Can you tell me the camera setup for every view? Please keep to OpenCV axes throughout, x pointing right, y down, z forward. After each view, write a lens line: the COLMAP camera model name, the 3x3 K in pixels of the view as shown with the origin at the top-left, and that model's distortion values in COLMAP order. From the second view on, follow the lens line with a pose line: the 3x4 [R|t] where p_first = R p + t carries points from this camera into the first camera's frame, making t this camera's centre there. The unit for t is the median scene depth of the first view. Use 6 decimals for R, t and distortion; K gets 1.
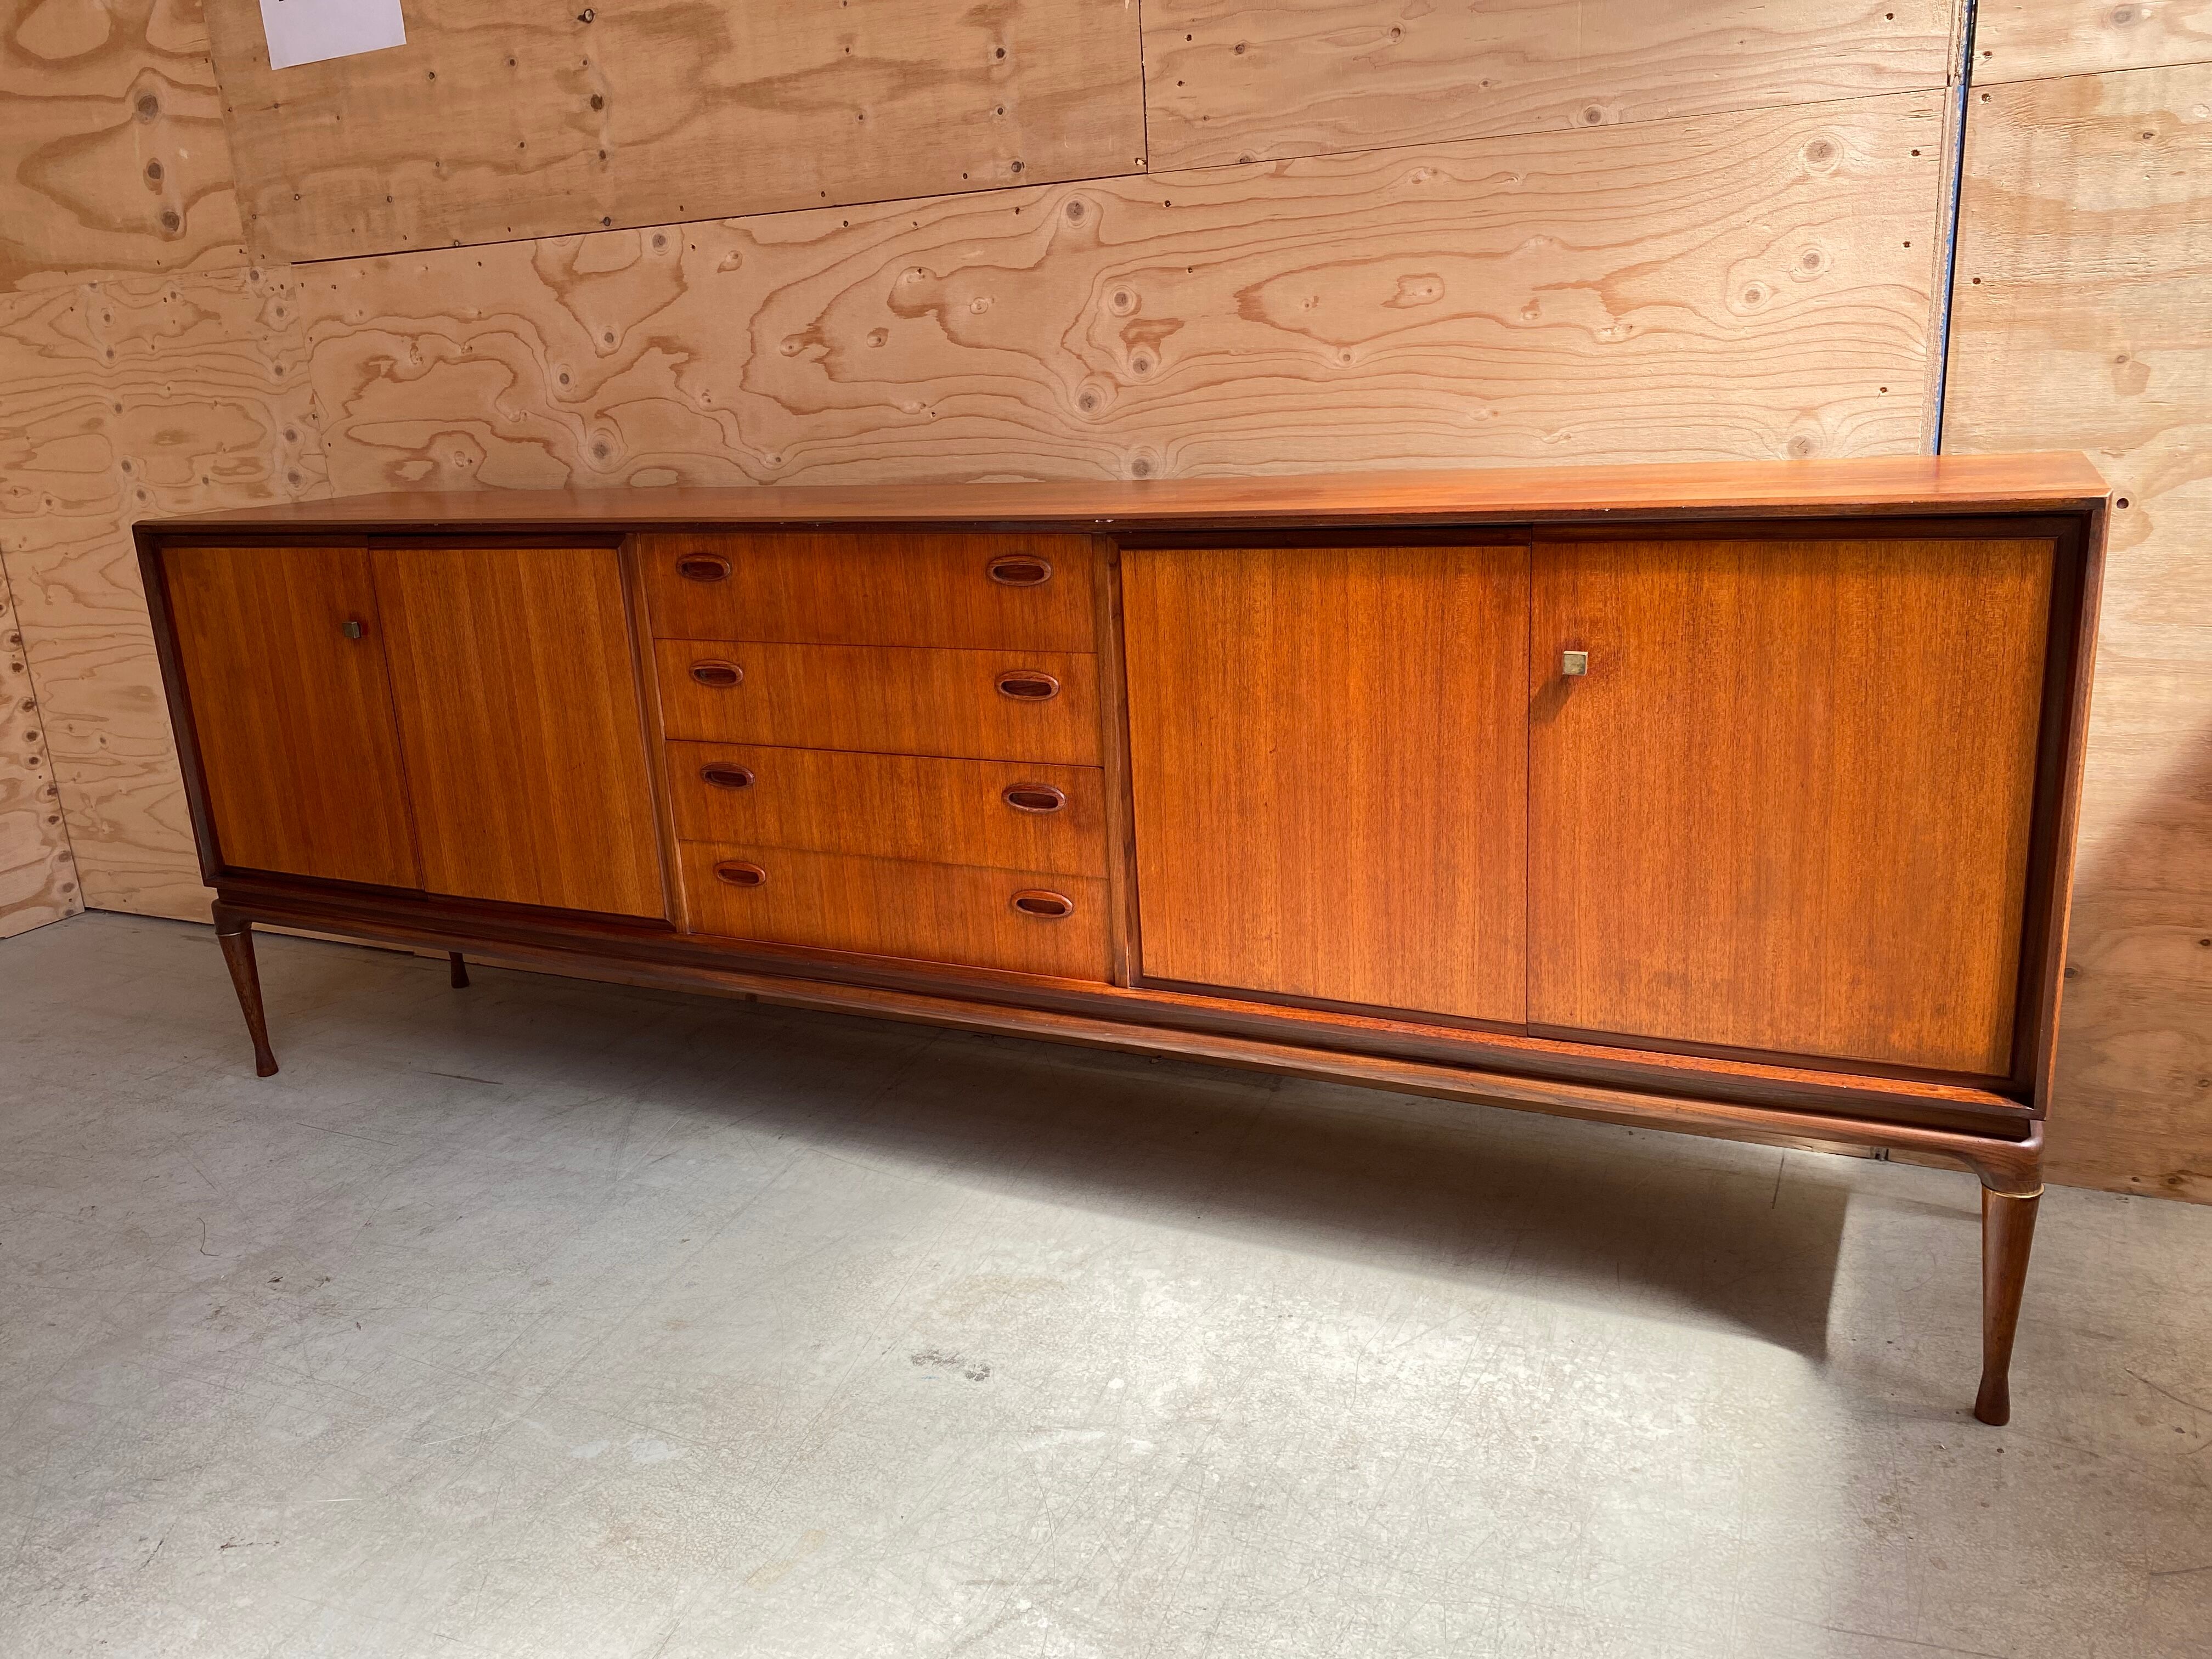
lens RADIAL K [[1708.8, 0, 1086.7], [0, 1708.8, 814.1], [0, 0, 1]] dist [0.020965, -0.025425]
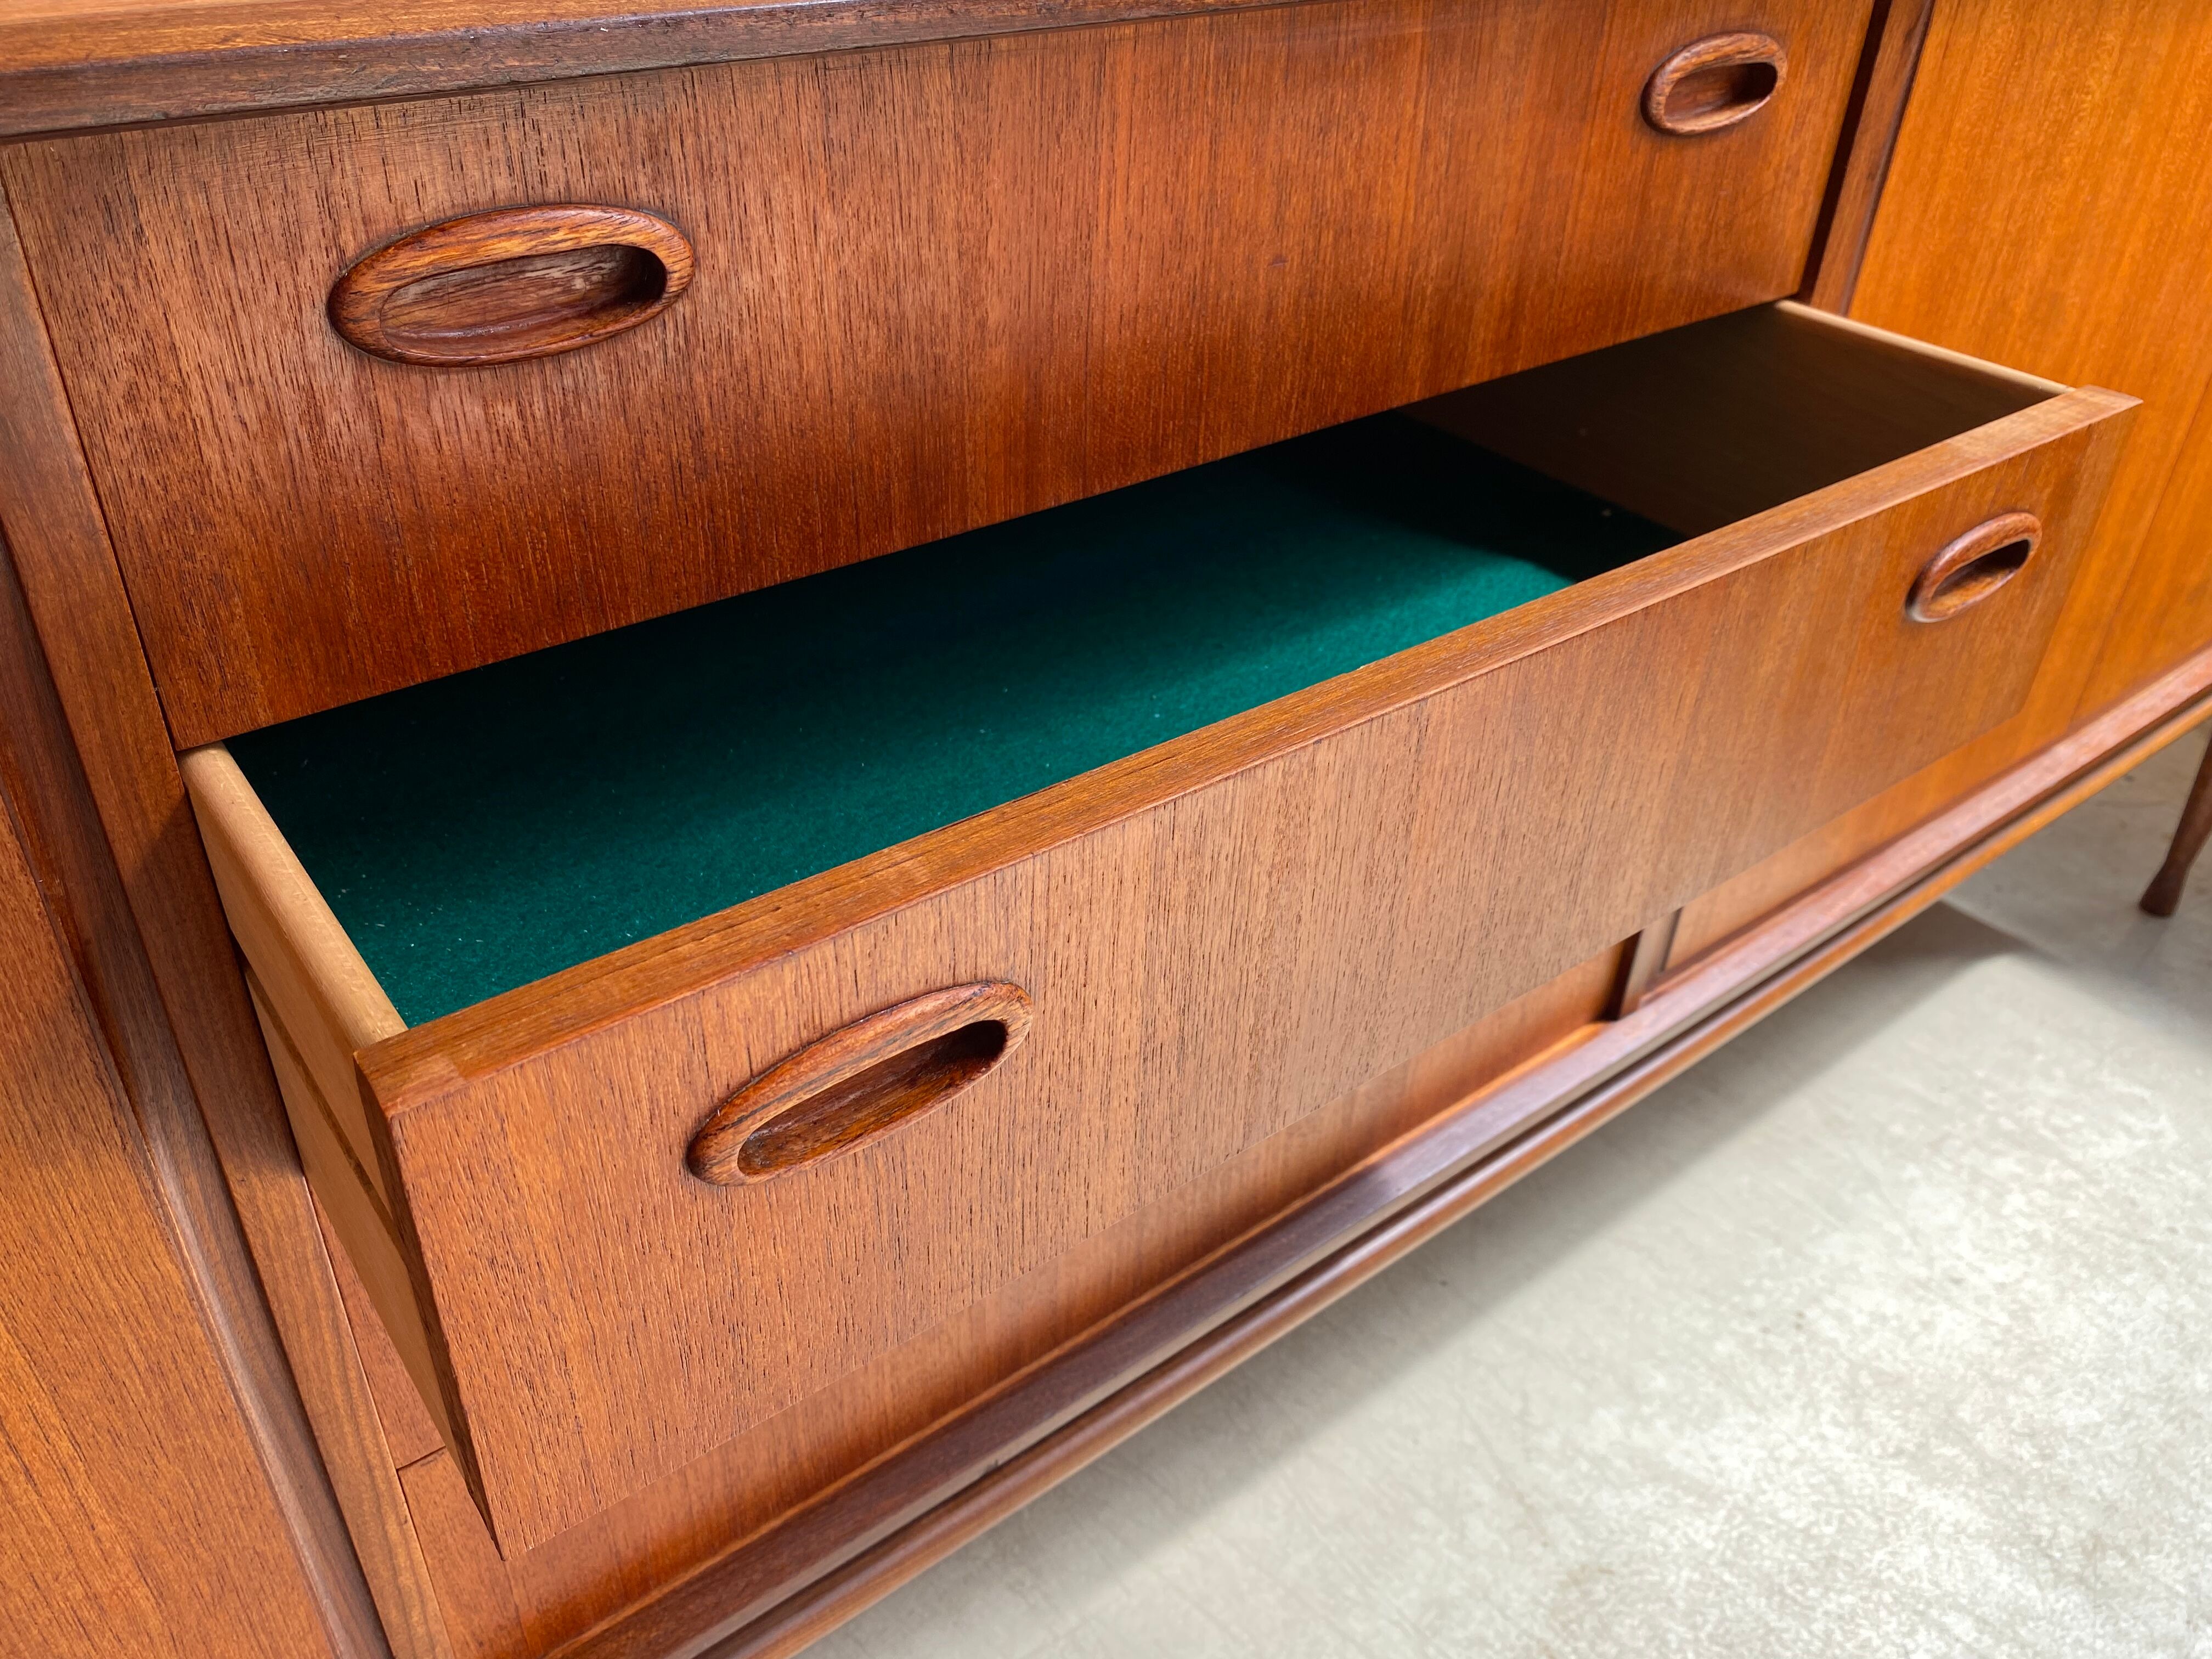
lens RADIAL K [[1708.8, 0, 1079.0], [0, 1708.8, 799.1], [0, 0, 1]] dist [0.020965, -0.025425]
pose [[0.432778, -0.439850, 0.786915, -0.385218], [0.180690, 0.897504, 0.402290, -0.165513], [-0.883207, -0.031914, 0.467897, 0.907211]]
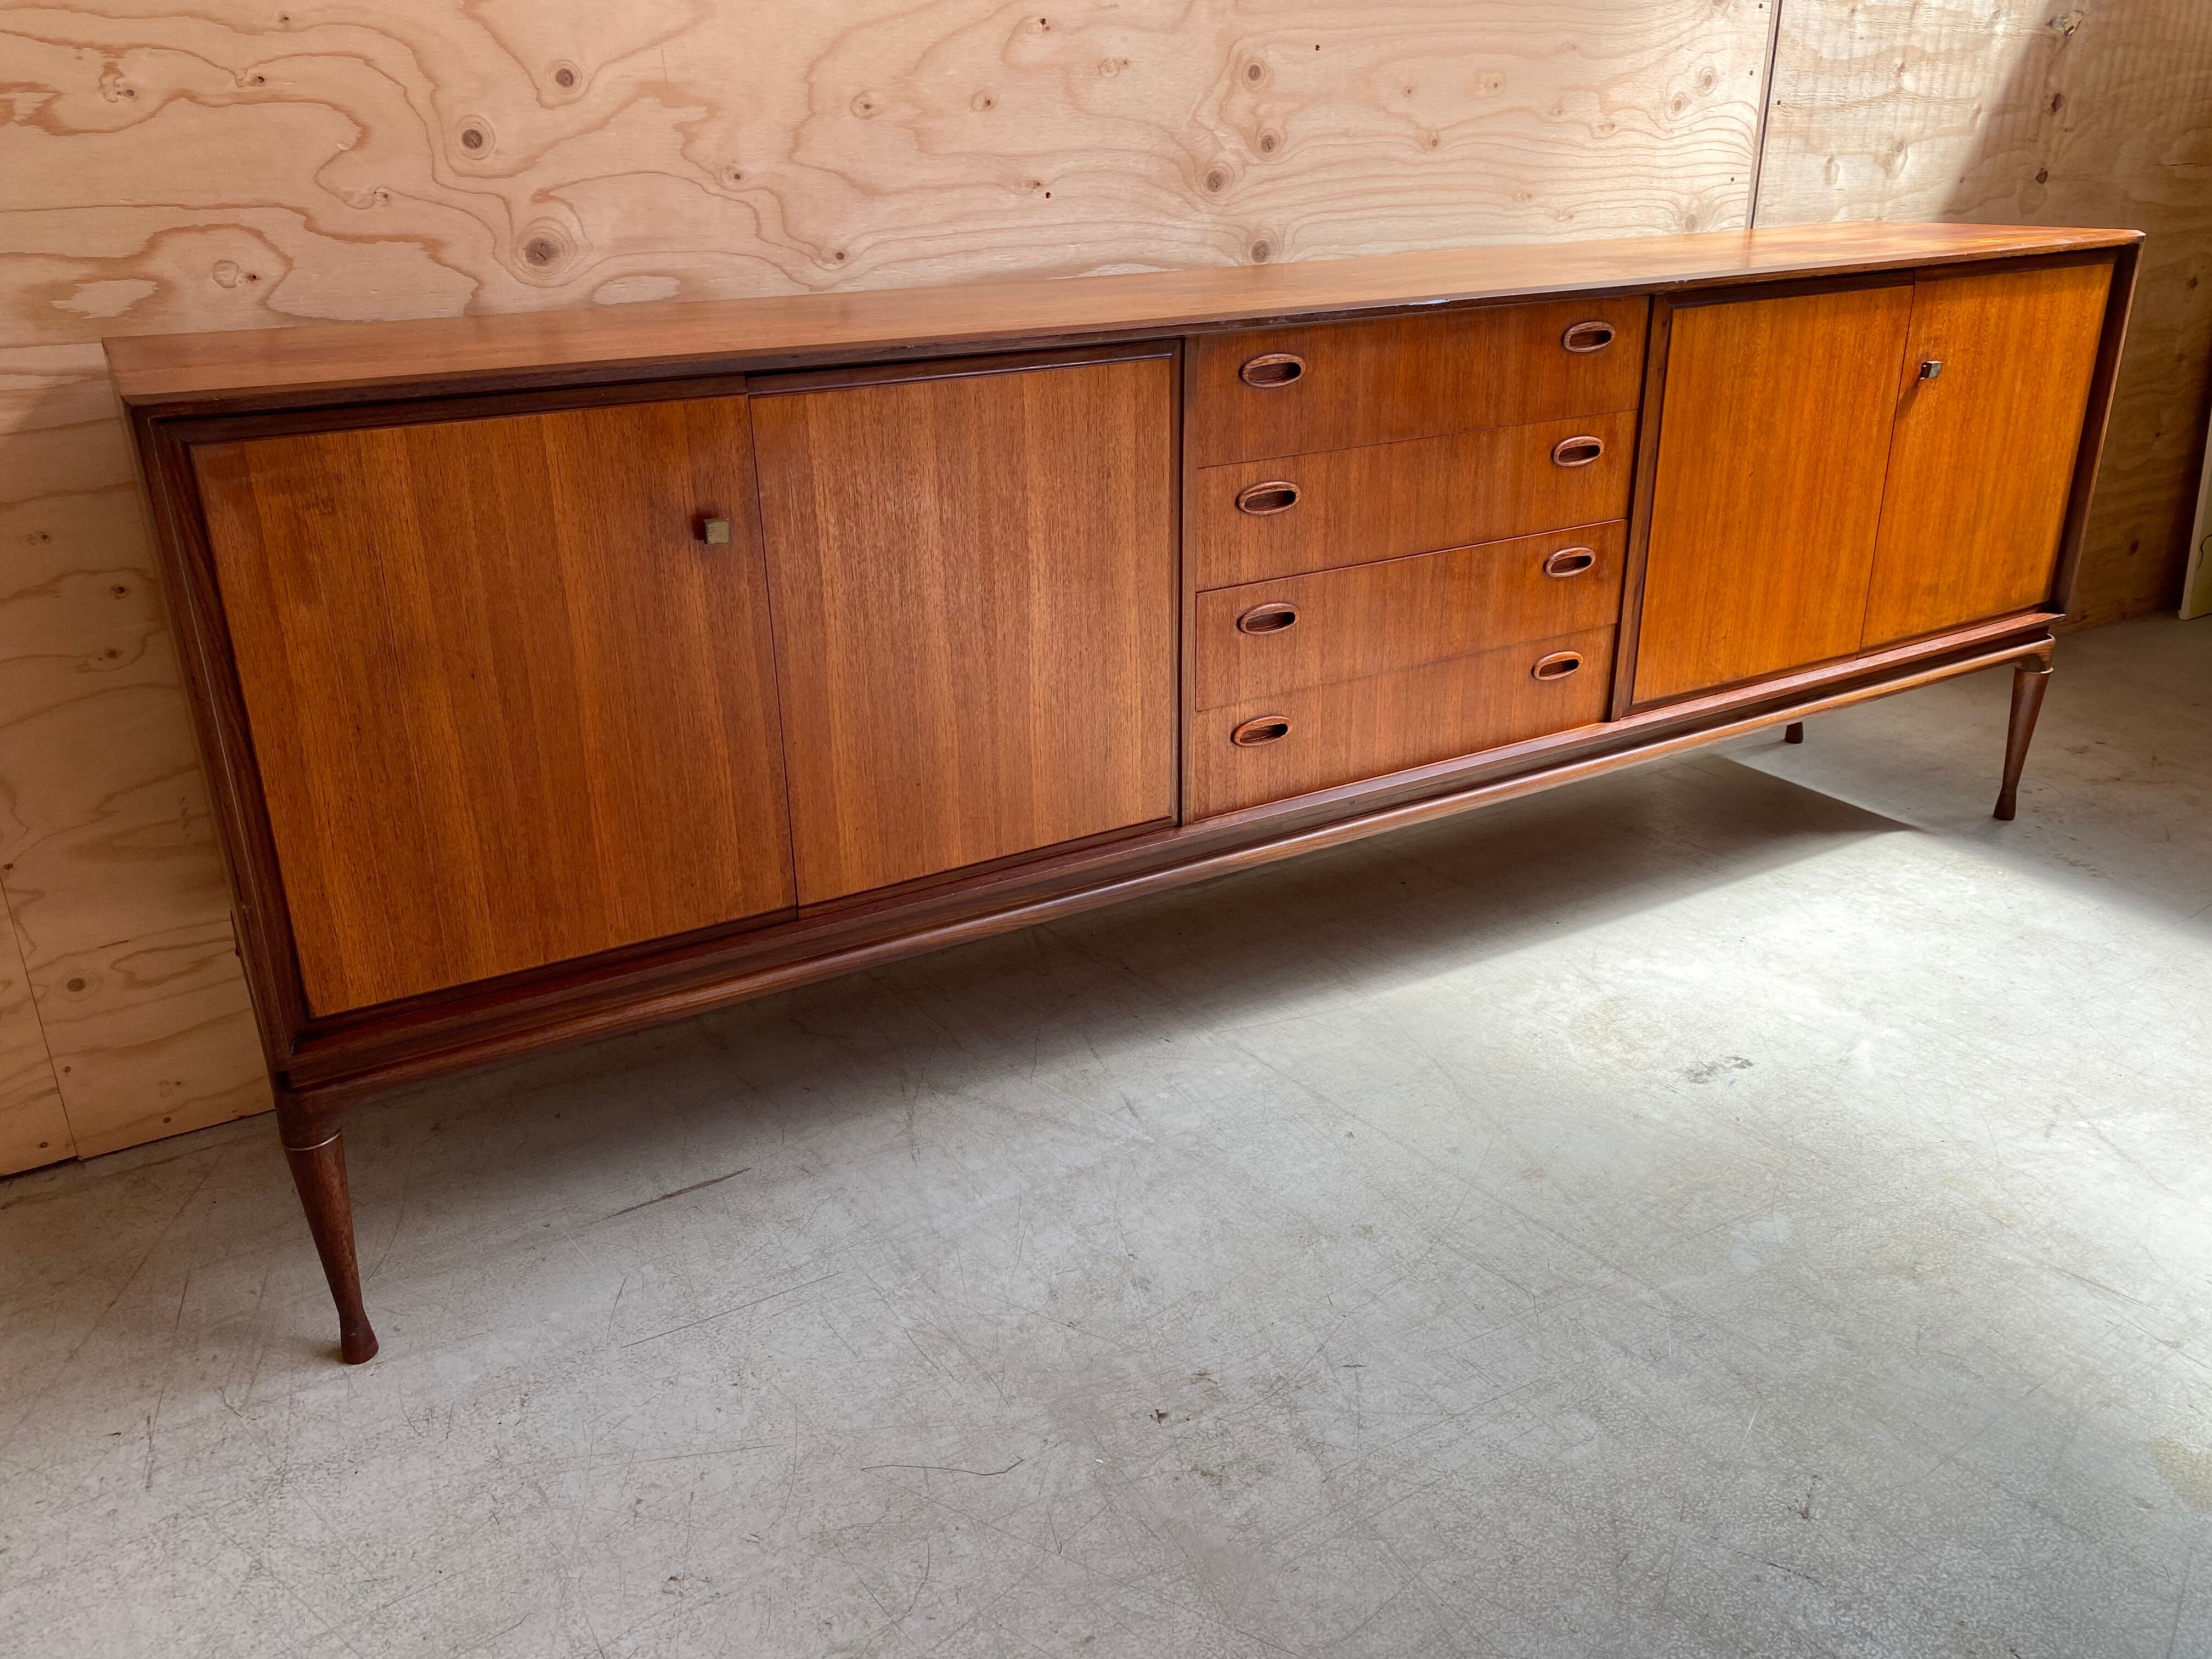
lens RADIAL K [[1708.8, 0, 1083.3], [0, 1708.8, 799.2], [0, 0, 1]] dist [0.020965, -0.025425]
pose [[0.550375, -0.263716, 0.792175, -1.050302], [0.203979, 0.962526, 0.178709, -0.115980], [-0.809617, 0.063230, 0.583543, 0.630822]]
